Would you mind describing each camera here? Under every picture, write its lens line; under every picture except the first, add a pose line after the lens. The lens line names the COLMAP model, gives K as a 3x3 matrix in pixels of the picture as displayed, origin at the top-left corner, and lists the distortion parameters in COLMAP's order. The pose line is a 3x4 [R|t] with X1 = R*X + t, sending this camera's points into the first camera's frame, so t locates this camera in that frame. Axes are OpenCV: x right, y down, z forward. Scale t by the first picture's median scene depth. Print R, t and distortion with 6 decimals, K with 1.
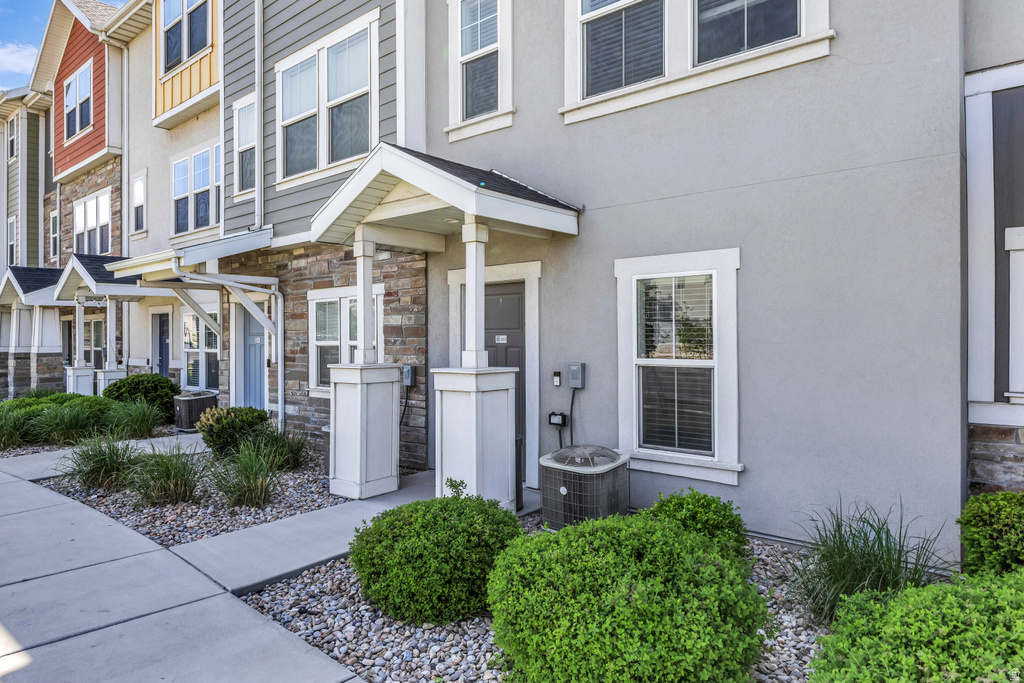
lens RADIAL K [[639.6, 0, 512.2], [0, 639.6, 345.0], [0, 0, 1]] dist [-0.004640, -0.001580]
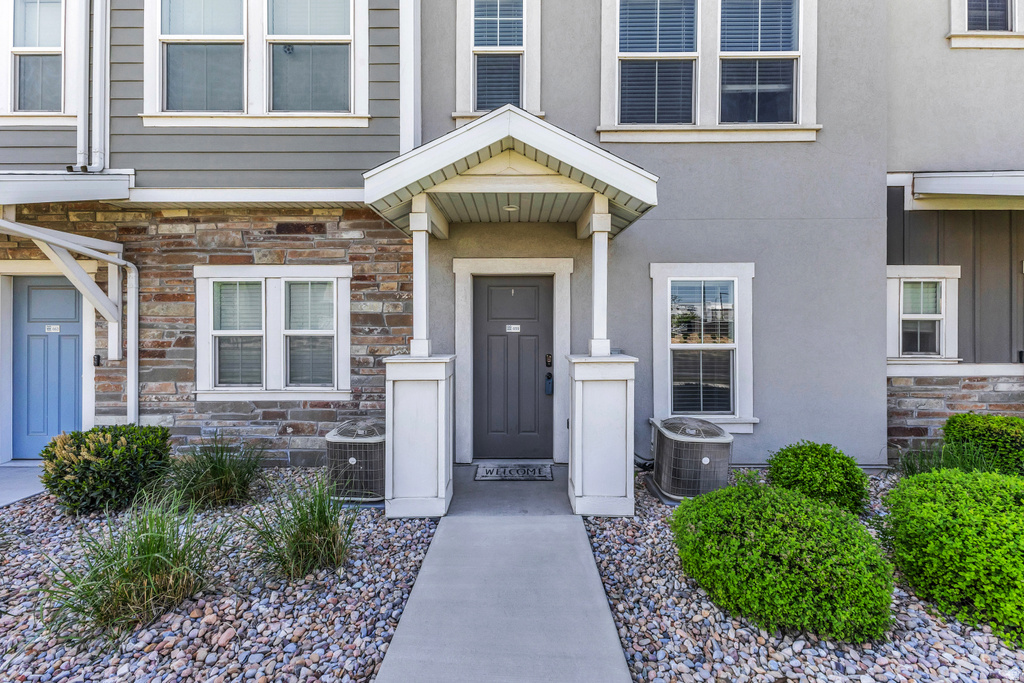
lens RADIAL K [[447.9, 0, 512.0], [0, 447.9, 331.4], [0, 0, 1]] dist [0.012199, 0.000042]
pose [[0.764083, -0.000480, 0.645118, -0.427266], [0.003858, 0.999985, -0.003825, -0.000890], [-0.645107, 0.005412, 0.764073, 0.371422]]
